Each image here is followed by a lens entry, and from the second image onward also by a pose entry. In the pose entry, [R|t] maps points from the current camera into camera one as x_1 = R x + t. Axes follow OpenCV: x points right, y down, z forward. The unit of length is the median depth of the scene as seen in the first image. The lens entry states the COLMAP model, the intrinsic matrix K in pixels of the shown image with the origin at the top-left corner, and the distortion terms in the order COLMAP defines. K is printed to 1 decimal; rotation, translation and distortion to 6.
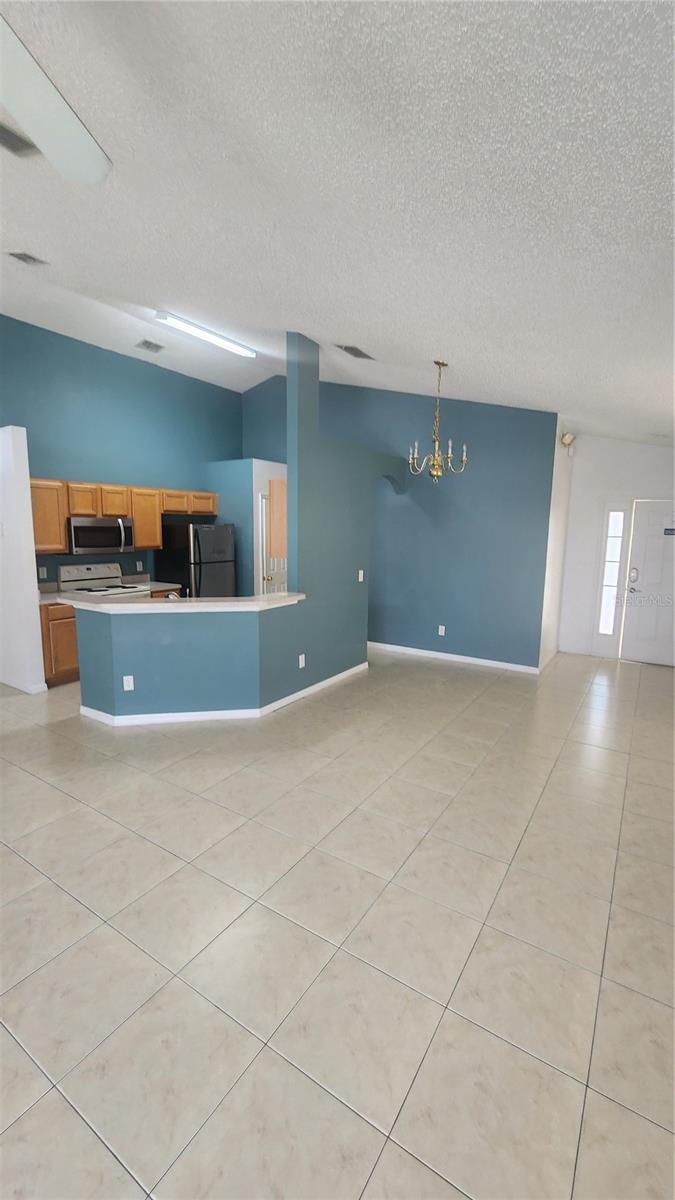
lens RADIAL K [[494.9, 0, 333.7], [0, 494.9, 601.7], [0, 0, 1]] dist [-0.001710, 0.000353]
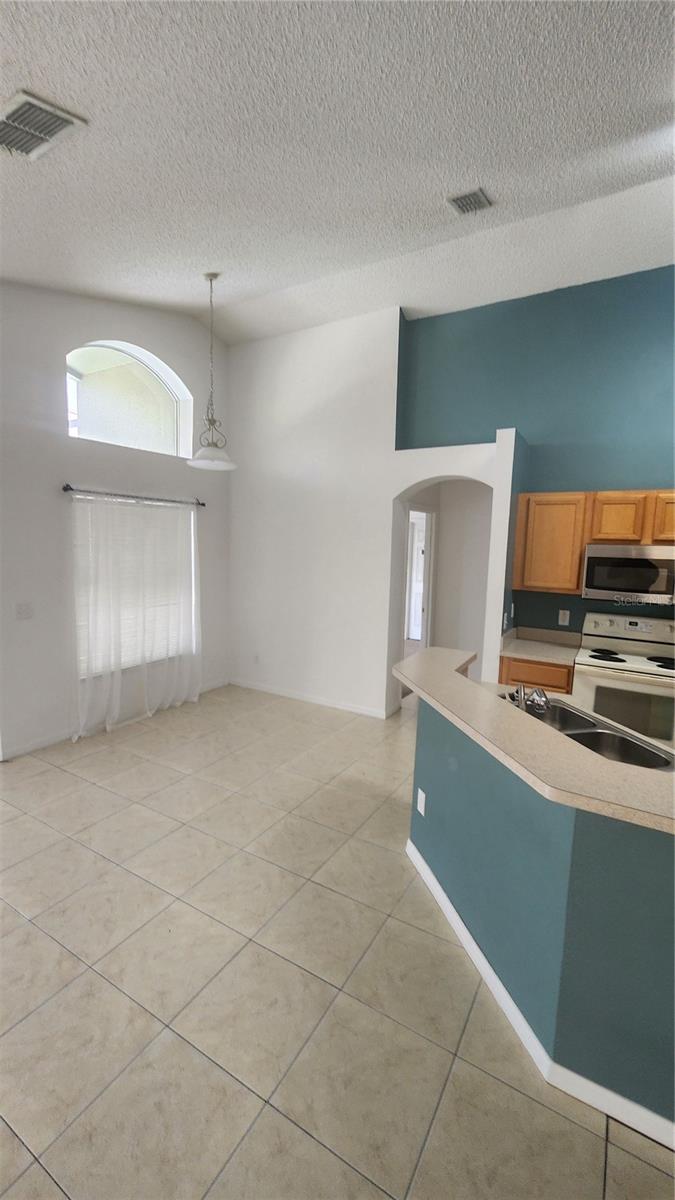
lens RADIAL K [[494.9, 0, 333.7], [0, 494.9, 601.7], [0, 0, 1]] dist [-0.001710, 0.000353]
pose [[0.043270, 0.121776, -0.991614, 0.141115], [-0.175821, 0.977981, 0.112430, -0.110132], [0.983471, 0.169481, 0.063728, 0.639329]]
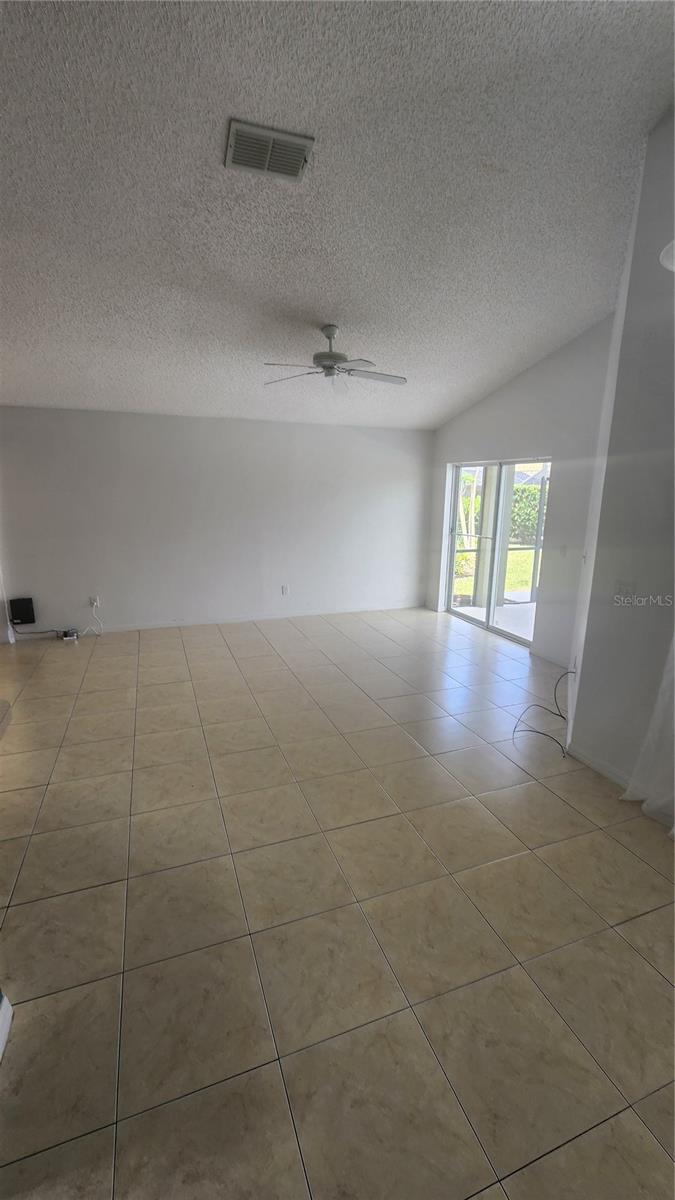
lens RADIAL K [[494.9, 0, 333.7], [0, 494.9, 601.7], [0, 0, 1]] dist [-0.001710, 0.000353]
pose [[-0.807299, -0.149462, 0.570902, -0.655320], [0.073999, 0.934124, 0.349194, -0.134649], [-0.585485, 0.324150, -0.743057, 0.825591]]
